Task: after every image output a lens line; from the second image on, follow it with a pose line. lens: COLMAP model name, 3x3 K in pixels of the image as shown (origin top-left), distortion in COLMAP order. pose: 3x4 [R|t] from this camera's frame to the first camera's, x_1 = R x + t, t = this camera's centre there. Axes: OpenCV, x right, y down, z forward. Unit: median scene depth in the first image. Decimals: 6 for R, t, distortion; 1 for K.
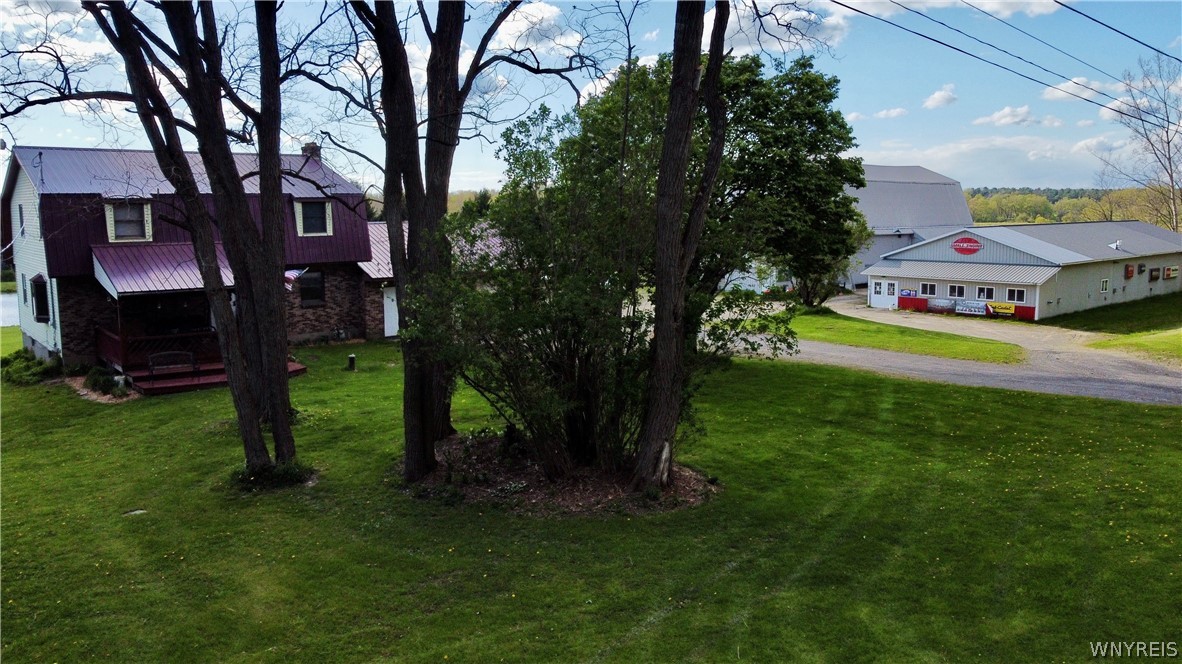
lens RADIAL K [[894.6, 0, 589.4], [0, 894.6, 313.2], [0, 0, 1]] dist [-0.022716, 0.003813]
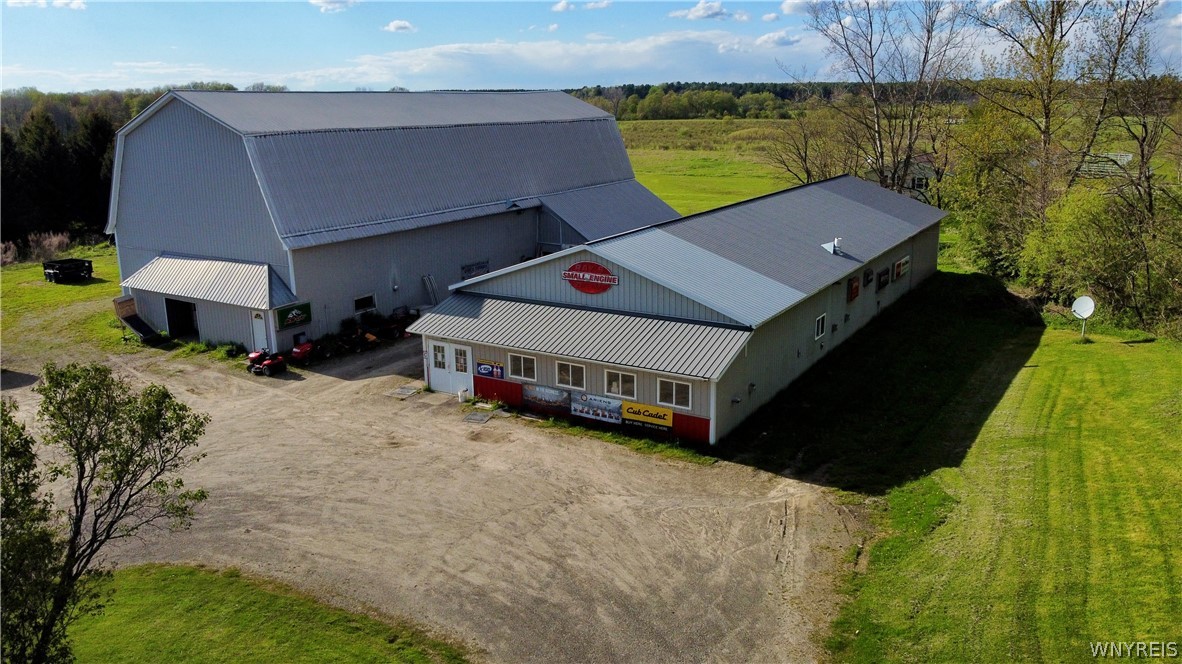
lens RADIAL K [[894.6, 0, 589.4], [0, 894.6, 313.2], [0, 0, 1]] dist [-0.022716, 0.003813]
pose [[0.950093, -0.079427, 0.301685, 0.284977], [0.044345, 0.991611, 0.121413, -0.129516], [-0.308798, -0.101976, 0.945645, 0.541414]]
